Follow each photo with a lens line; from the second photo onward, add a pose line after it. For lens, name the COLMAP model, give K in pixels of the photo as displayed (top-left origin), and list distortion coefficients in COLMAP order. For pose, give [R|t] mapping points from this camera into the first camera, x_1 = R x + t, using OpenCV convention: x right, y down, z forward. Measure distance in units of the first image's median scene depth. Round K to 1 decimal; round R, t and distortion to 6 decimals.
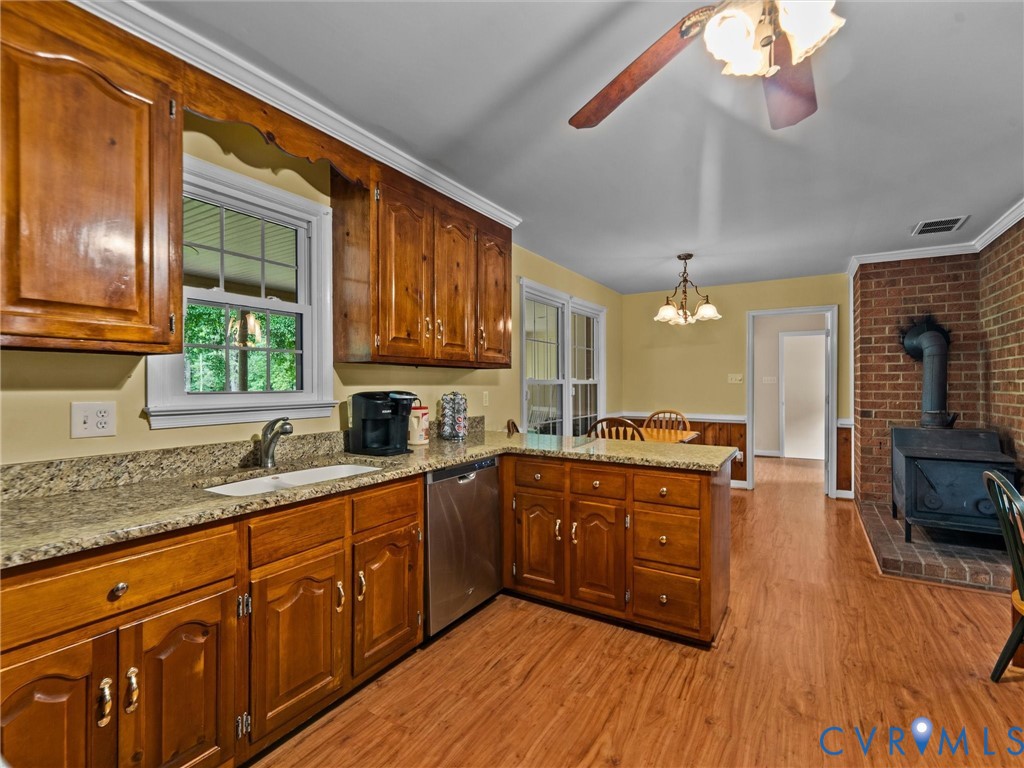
lens RADIAL K [[477.3, 0, 516.4], [0, 477.3, 384.2], [0, 0, 1]] dist [0.004559, -0.000144]
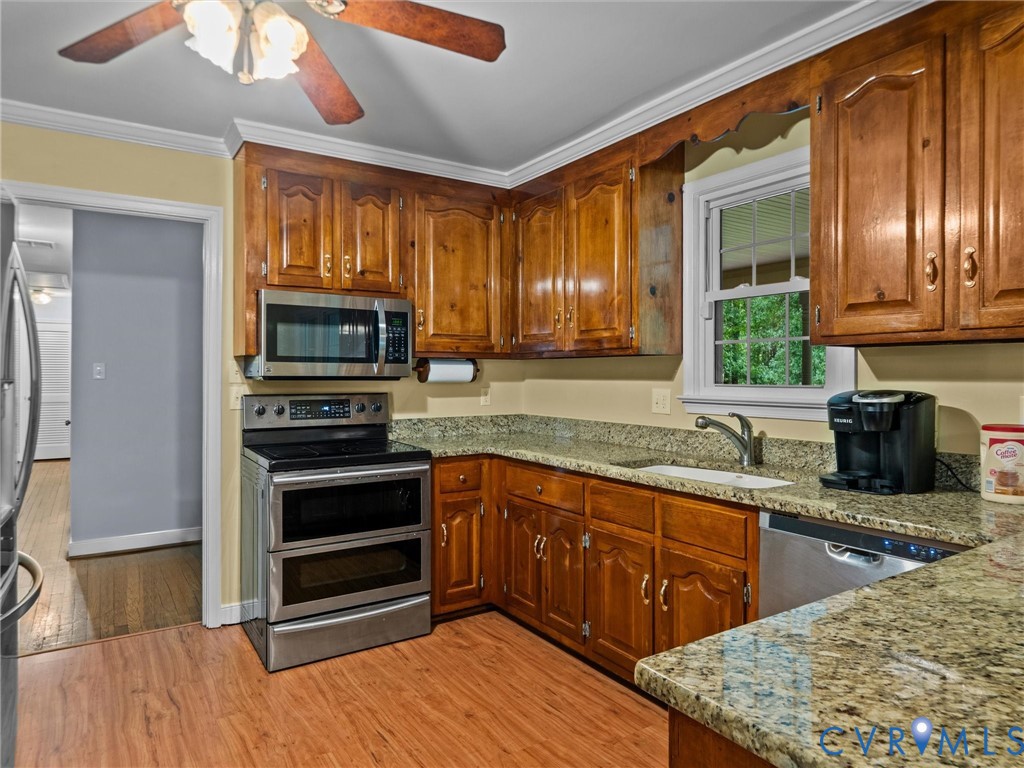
lens RADIAL K [[654.6, 0, 519.5], [0, 654.6, 374.7], [0, 0, 1]] dist [-0.003792, 0.000654]
pose [[-0.422701, -0.001294, -0.906268, 1.015217], [-0.003751, 0.999993, 0.000321, -0.005098], [0.906261, 0.003535, -0.422703, 1.376704]]
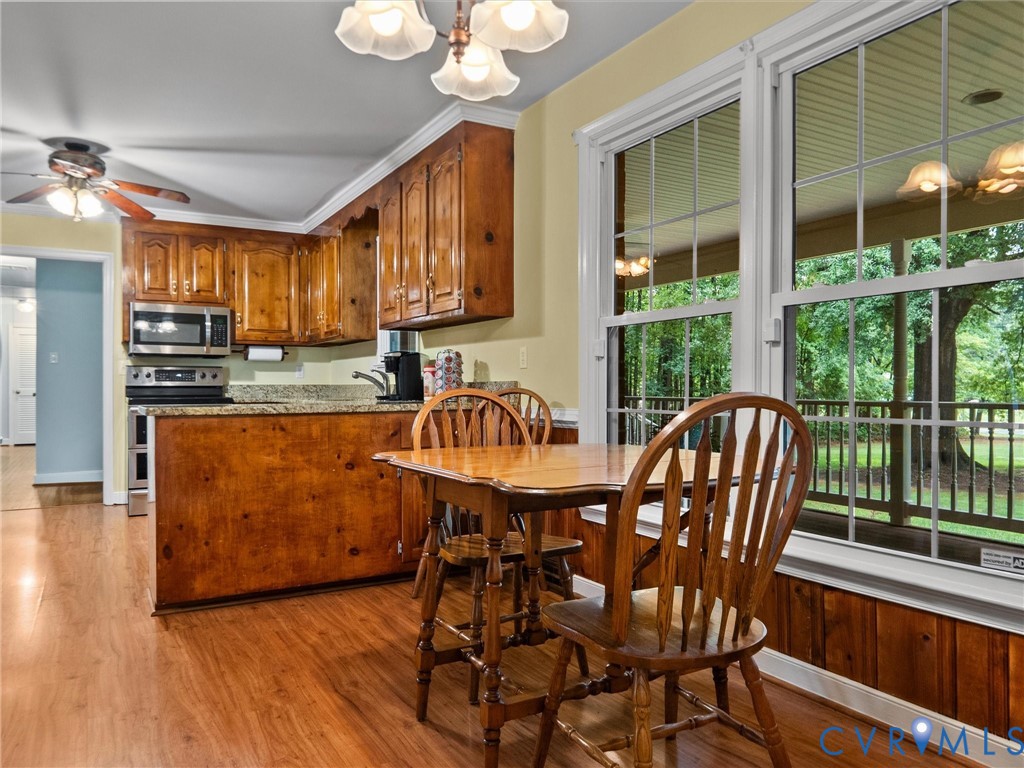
lens RADIAL K [[736.1, 0, 509.4], [0, 736.1, 393.3], [0, 0, 1]] dist [-0.008302, -0.002817]
pose [[-0.477739, 0.004856, -0.878489, 1.680394], [-0.004324, 0.999960, 0.007879, 0.120849], [0.878491, 0.007562, -0.477698, 2.782015]]
